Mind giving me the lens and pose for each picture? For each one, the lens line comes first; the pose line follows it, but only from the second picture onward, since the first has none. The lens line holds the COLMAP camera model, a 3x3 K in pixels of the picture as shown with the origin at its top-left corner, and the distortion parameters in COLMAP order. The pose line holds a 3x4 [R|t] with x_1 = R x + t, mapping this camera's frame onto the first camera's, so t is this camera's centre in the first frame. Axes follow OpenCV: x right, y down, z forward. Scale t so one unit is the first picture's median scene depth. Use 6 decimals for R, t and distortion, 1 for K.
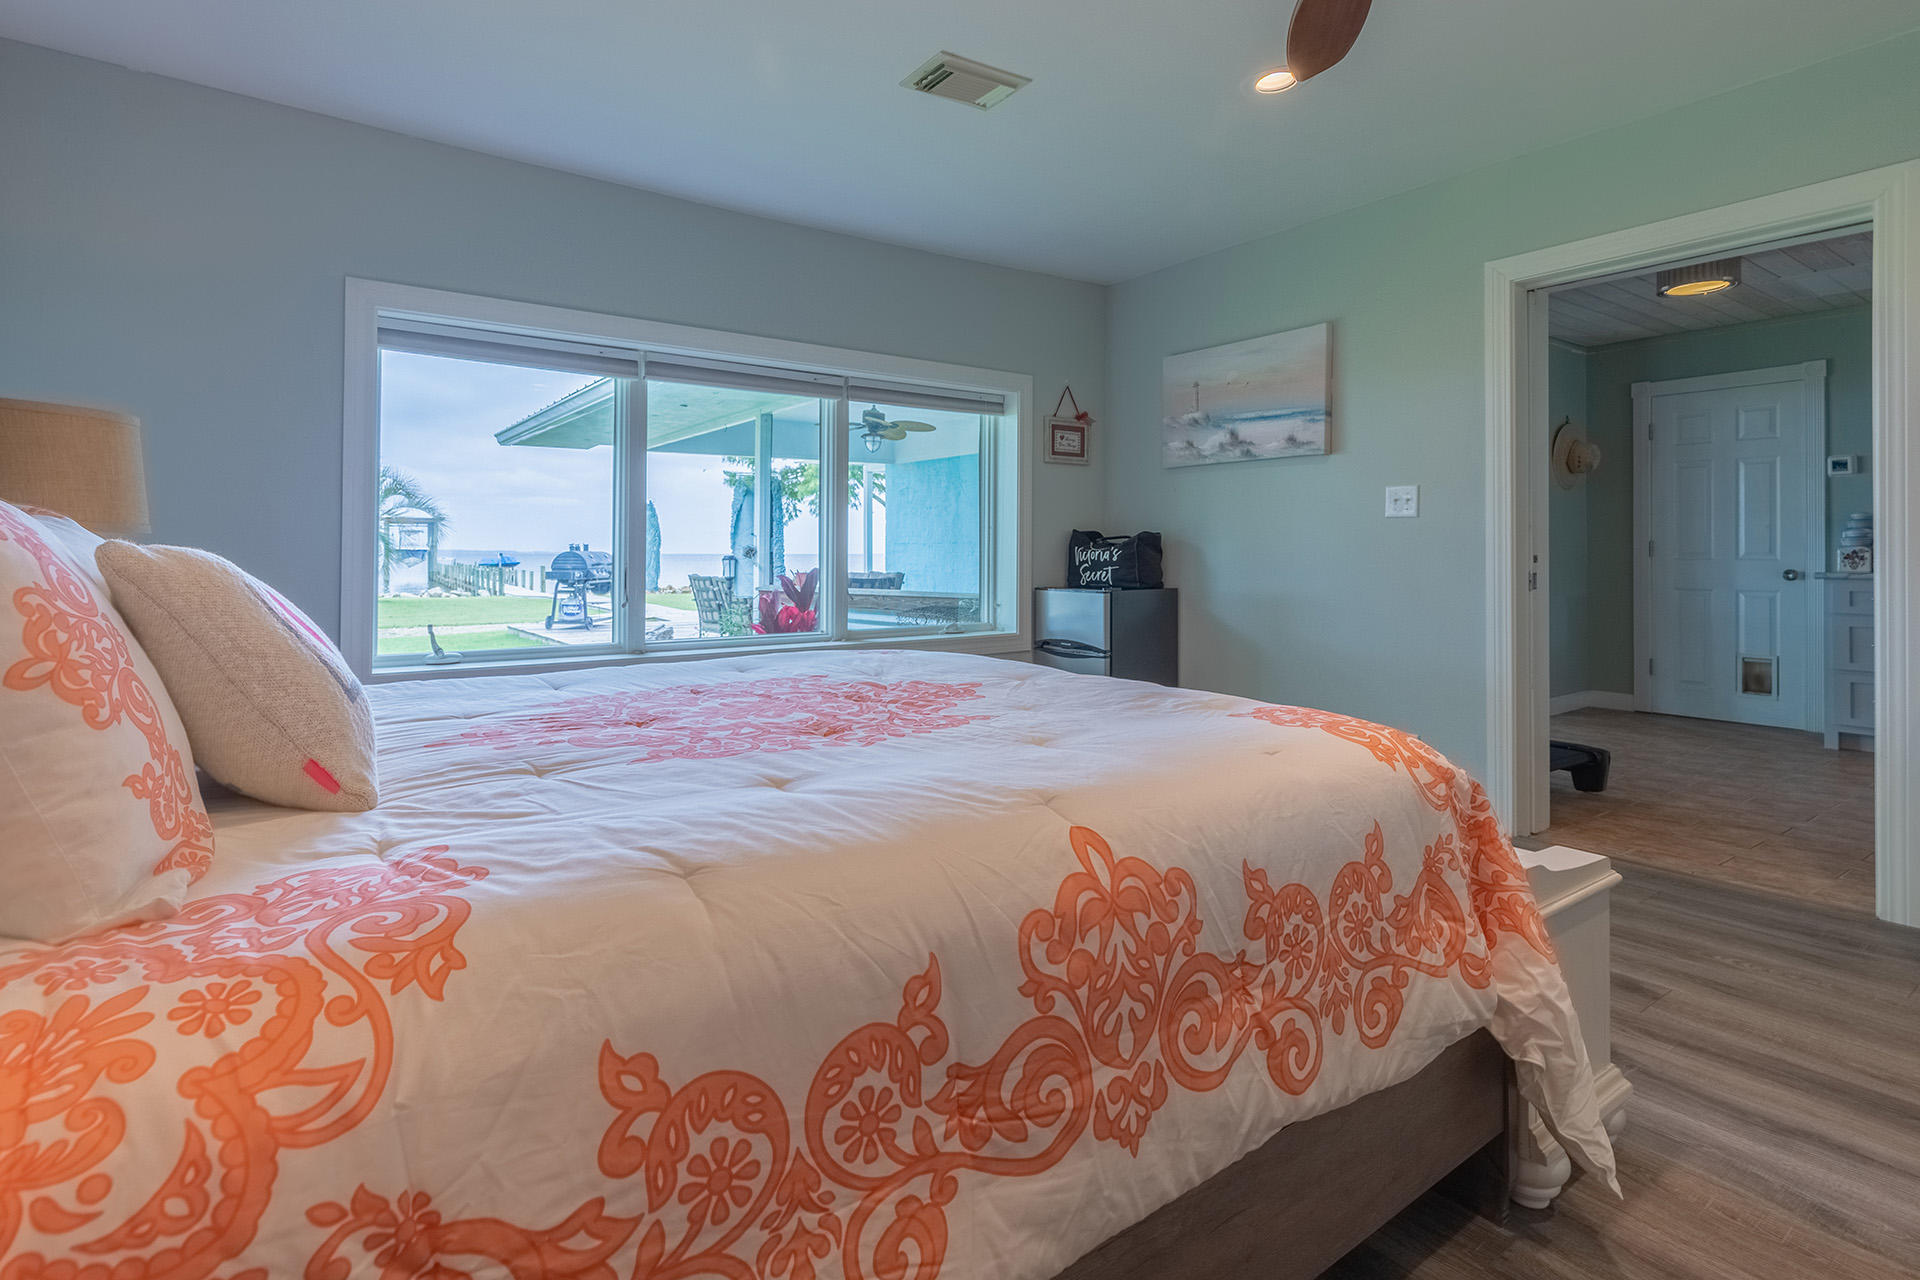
lens RADIAL K [[933.5, 0, 919.0], [0, 933.5, 542.8], [0, 0, 1]] dist [0.002938, -0.000240]
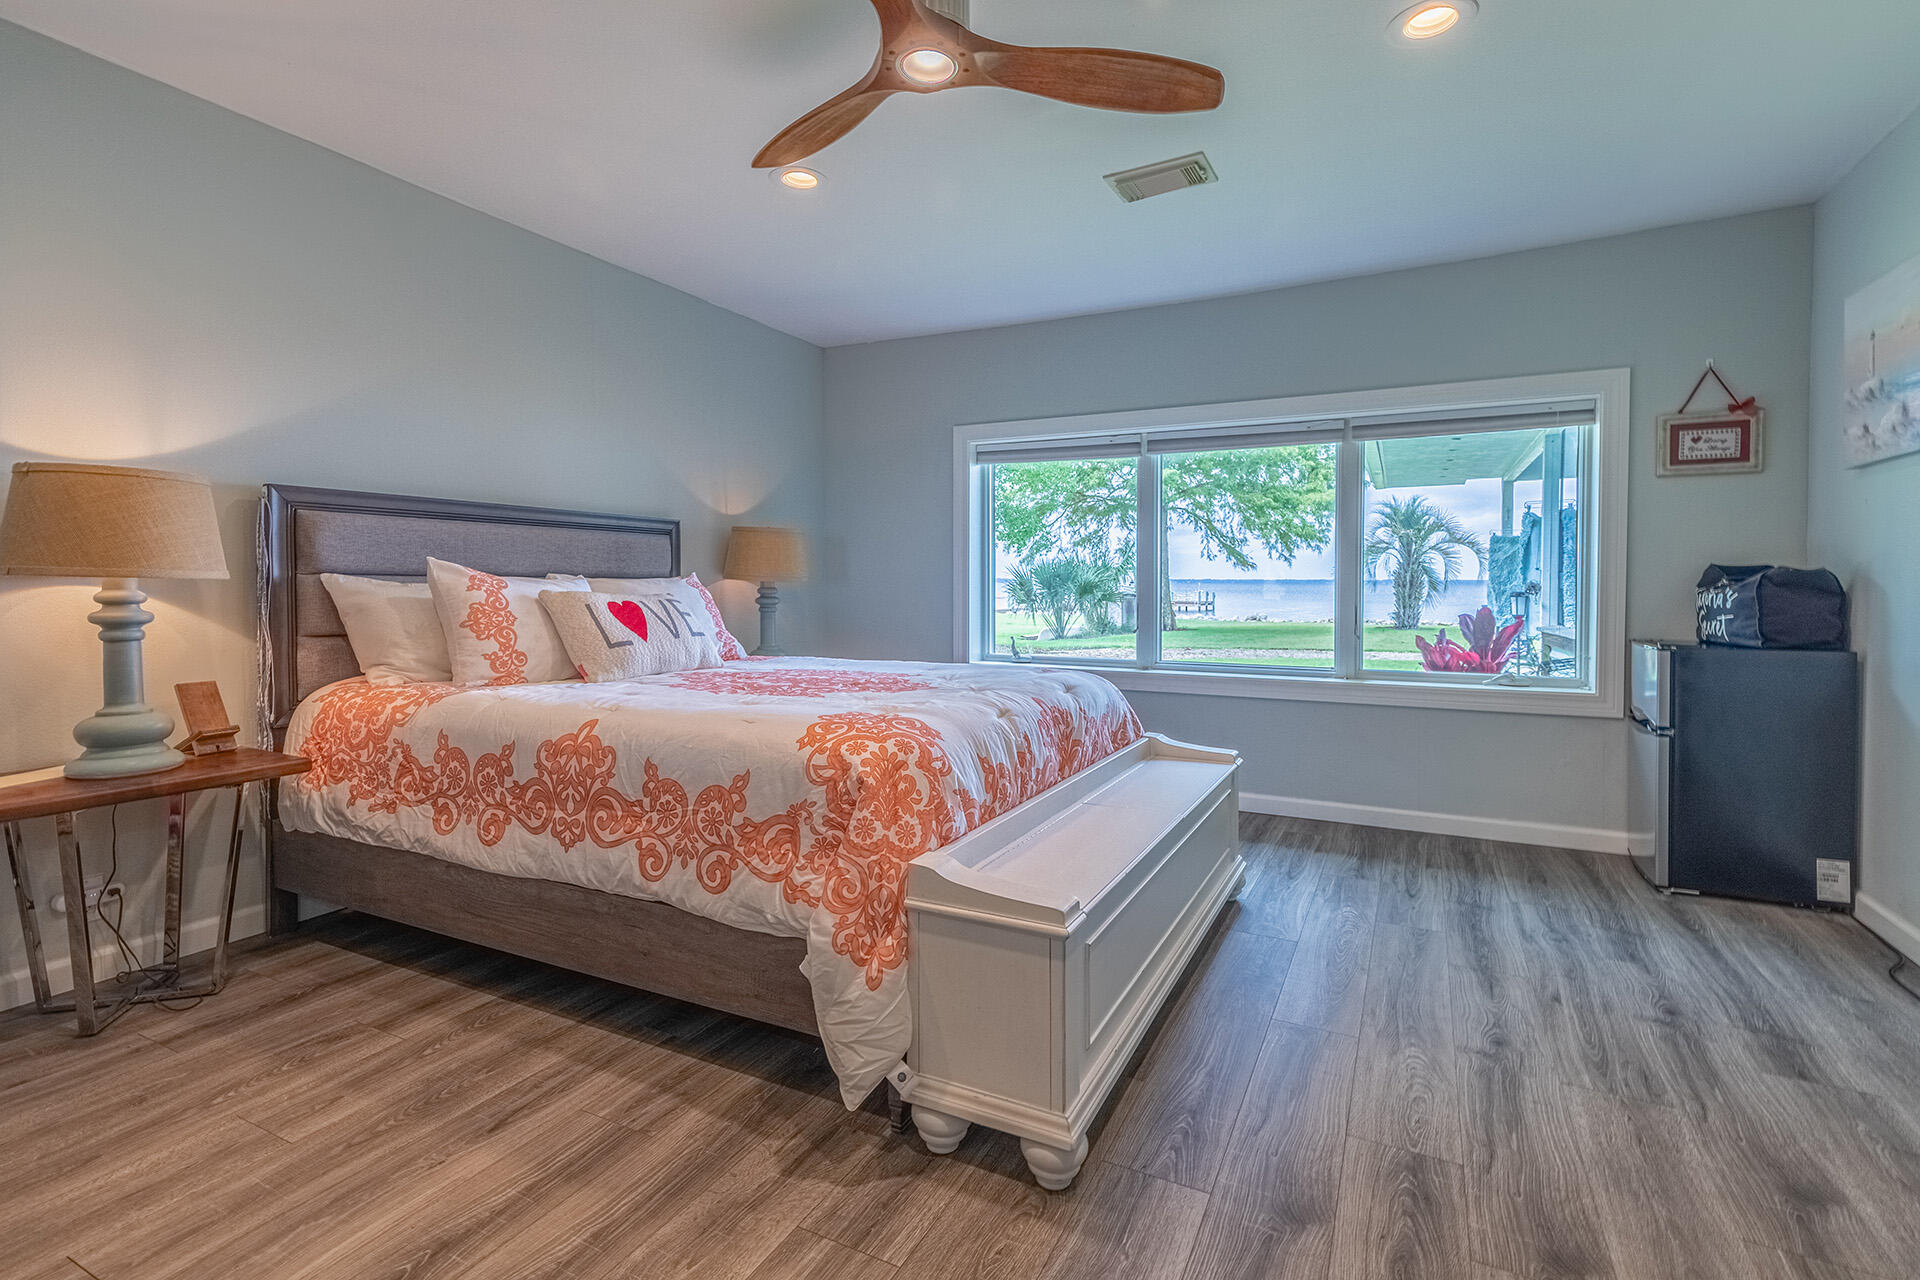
lens RADIAL K [[891.0, 0, 968.2], [0, 891.0, 596.2], [0, 0, 1]] dist [0.003744, -0.000321]
pose [[0.483393, 0.015256, -0.875271, 2.261806], [0.006357, 0.999761, 0.020937, -0.031971], [0.875380, -0.015685, 0.483180, 0.675958]]
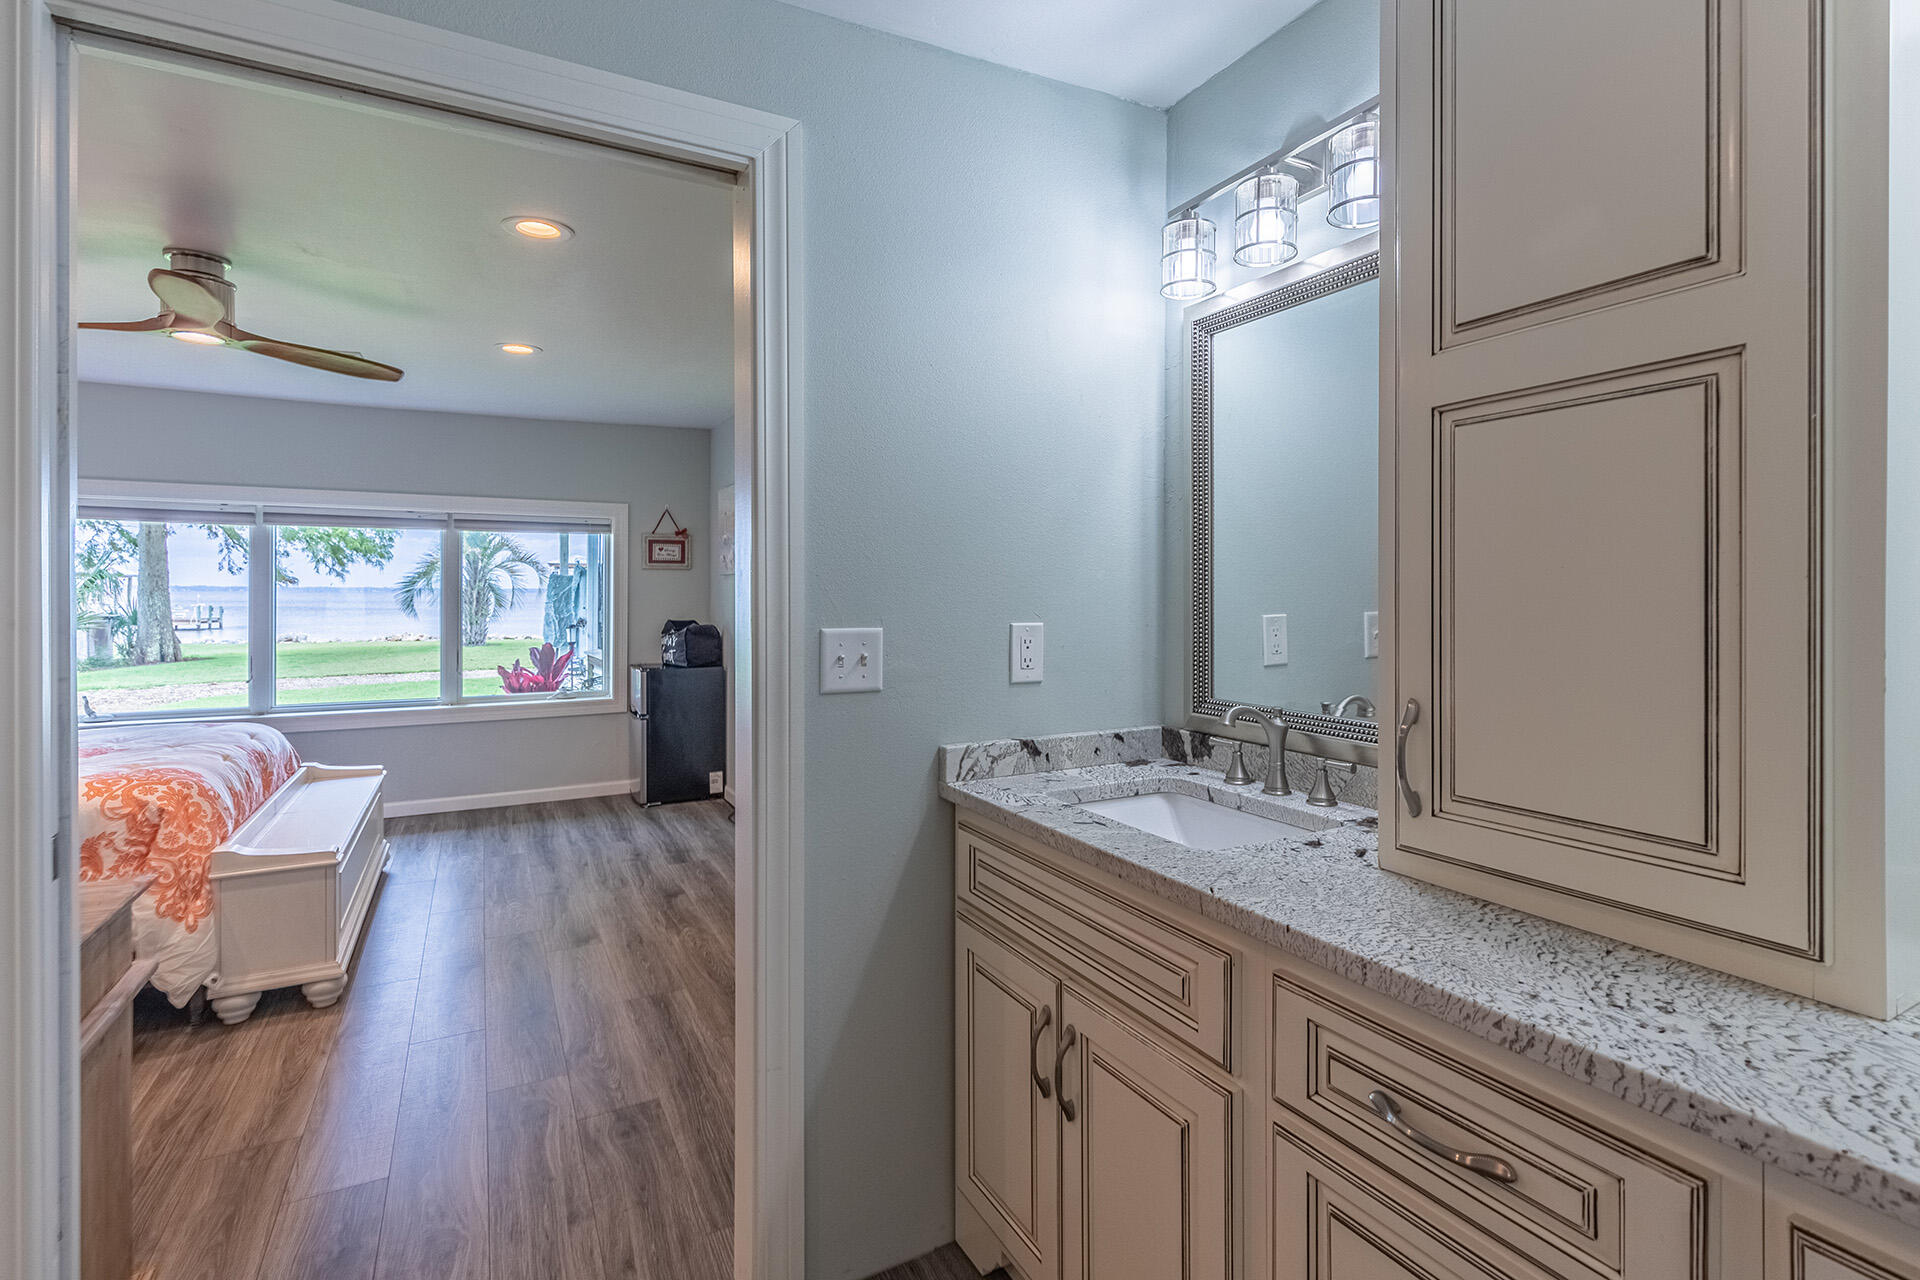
lens RADIAL K [[907.6, 0, 971.4], [0, 907.6, 590.3], [0, 0, 1]] dist [0.001426, 0.000120]
pose [[0.994654, -0.000003, -0.103261, 3.268297], [0.000808, 0.999970, 0.007759, -0.295478], [0.103258, -0.007801, 0.994624, -1.010188]]
